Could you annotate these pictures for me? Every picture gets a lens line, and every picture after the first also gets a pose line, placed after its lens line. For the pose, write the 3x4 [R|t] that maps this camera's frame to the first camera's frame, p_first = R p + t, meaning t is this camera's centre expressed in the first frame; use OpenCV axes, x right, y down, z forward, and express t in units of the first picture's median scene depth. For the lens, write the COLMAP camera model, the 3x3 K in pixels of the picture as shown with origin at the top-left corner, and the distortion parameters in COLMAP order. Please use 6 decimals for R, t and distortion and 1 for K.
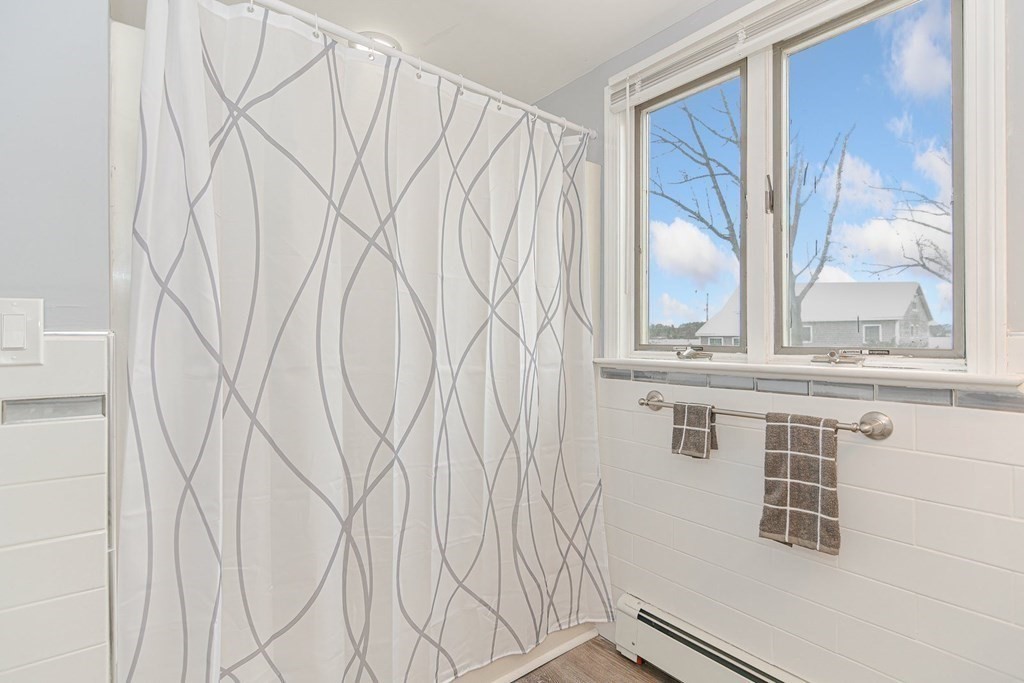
lens RADIAL K [[498.7, 0, 501.0], [0, 498.7, 335.3], [0, 0, 1]] dist [0.003131, 0.000002]
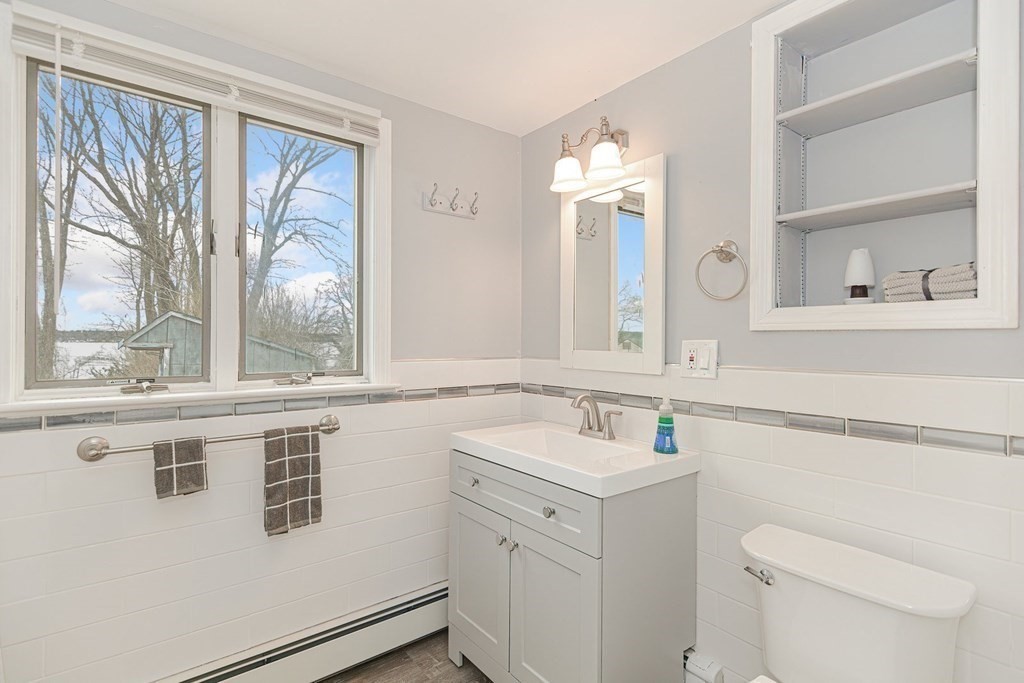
lens RADIAL K [[496.2, 0, 518.2], [0, 496.2, 340.3], [0, 0, 1]] dist [0.001709, -0.000296]
pose [[-0.025203, 0.010507, 0.999627, -0.671068], [-0.001063, 0.999944, -0.010538, -0.048639], [-0.999682, -0.001328, -0.025191, 0.437464]]
